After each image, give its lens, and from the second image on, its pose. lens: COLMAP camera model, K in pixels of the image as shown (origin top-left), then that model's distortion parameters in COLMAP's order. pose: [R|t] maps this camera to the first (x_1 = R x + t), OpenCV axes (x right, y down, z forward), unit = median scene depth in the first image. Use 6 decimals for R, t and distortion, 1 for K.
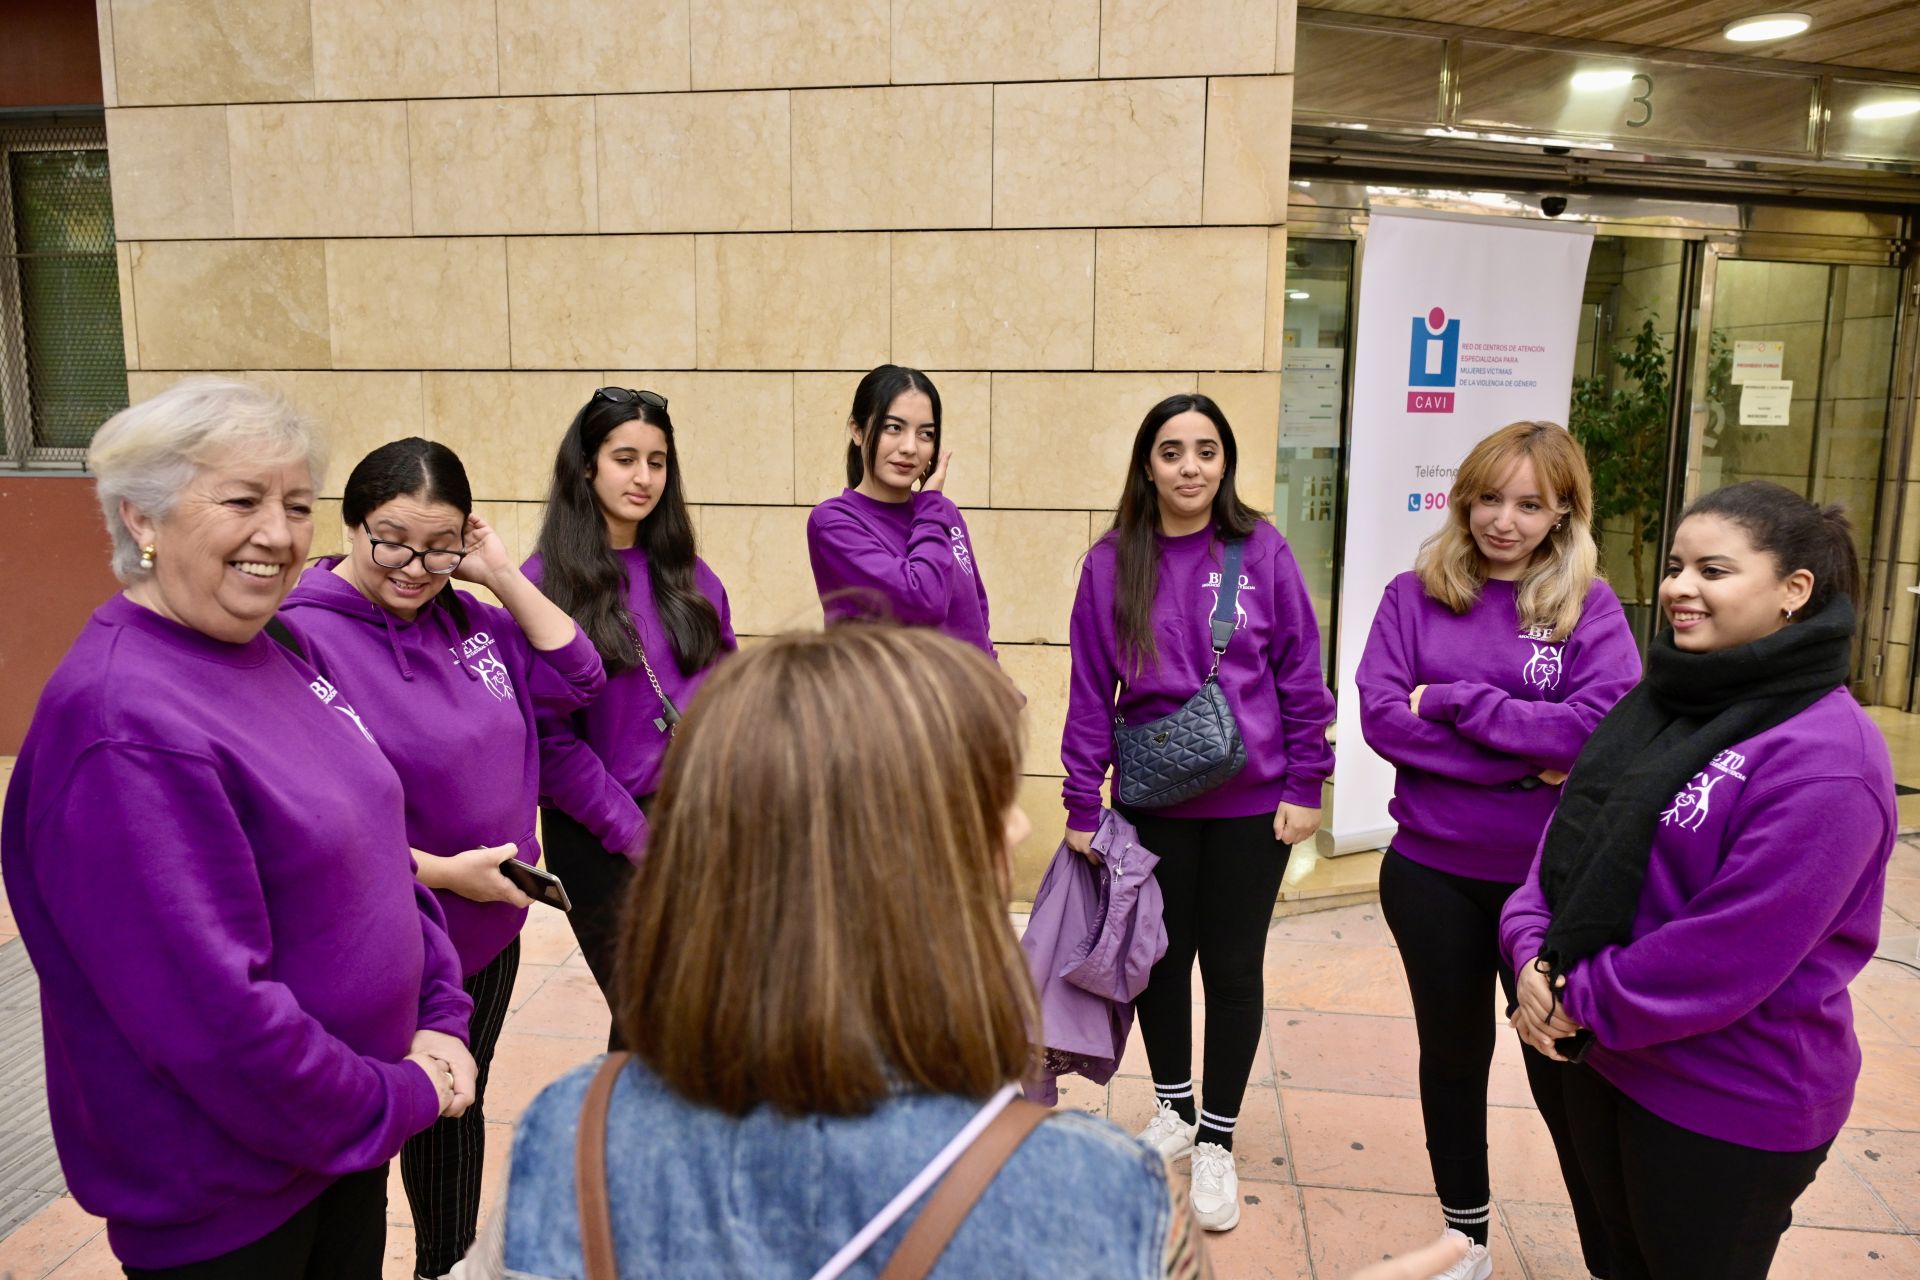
lens RADIAL K [[1412.7, 0, 960.2], [0, 1412.7, 652.8], [0, 0, 1]] dist [0.032993, -0.006467]
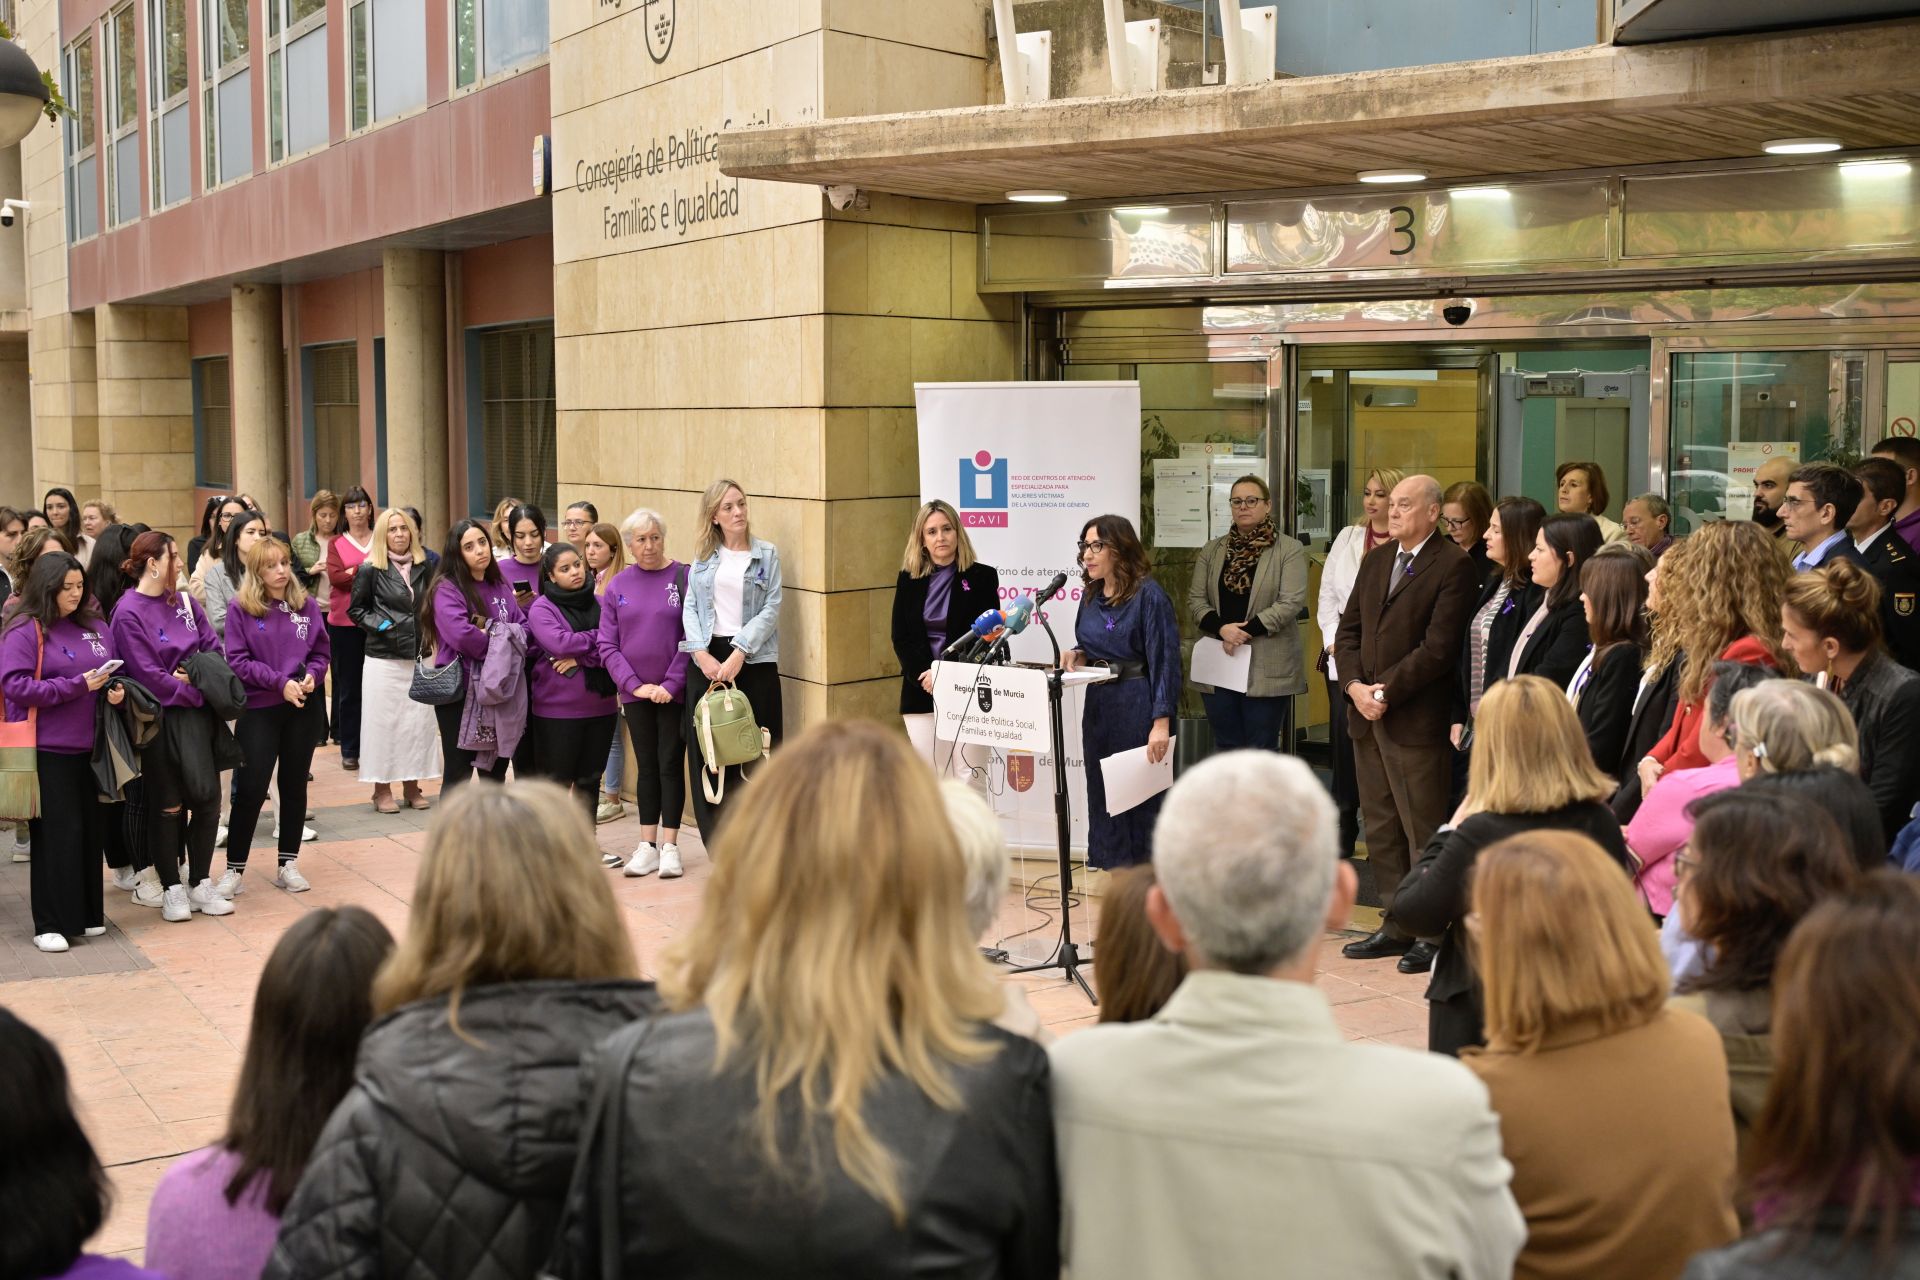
lens RADIAL K [[2616.1, 0, 960.7], [0, 2616.1, 642.9], [0, 0, 1]] dist [0.024454, 0.000000]
pose [[0.582914, 0.064061, -0.810004, 2.395865], [-0.114596, 0.993405, -0.003902, -0.049853], [0.804412, 0.095097, 0.586411, -0.471215]]
